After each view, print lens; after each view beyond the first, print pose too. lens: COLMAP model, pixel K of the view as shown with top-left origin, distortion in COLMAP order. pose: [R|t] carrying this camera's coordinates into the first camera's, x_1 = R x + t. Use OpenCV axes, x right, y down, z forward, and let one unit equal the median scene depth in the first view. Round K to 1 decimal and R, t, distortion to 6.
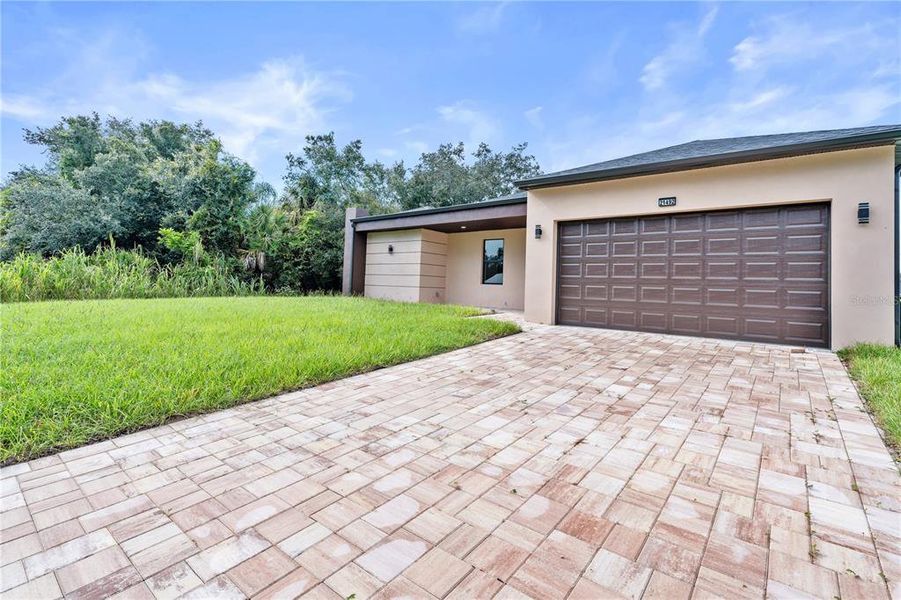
lens RADIAL K [[416.1, 0, 450.3], [0, 416.1, 299.6], [0, 0, 1]] dist [0.002634, 0.000216]
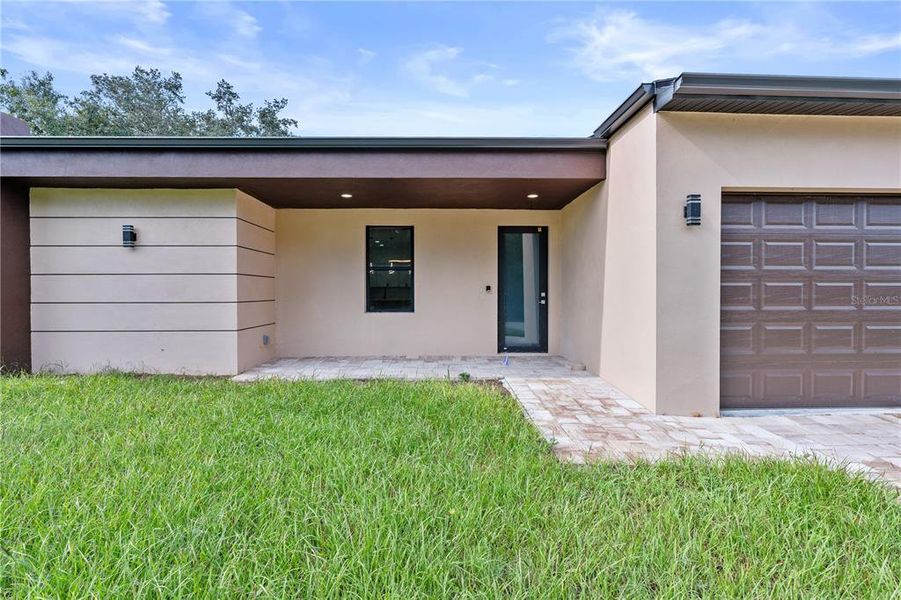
lens RADIAL K [[416.1, 0, 449.5], [0, 416.1, 298.0], [0, 0, 1]] dist [0.002634, 0.000216]
pose [[0.763910, -0.048726, 0.643481, -0.114910], [0.048273, 0.998666, 0.018314, -0.038973], [-0.643515, 0.017073, 0.765243, 0.354681]]
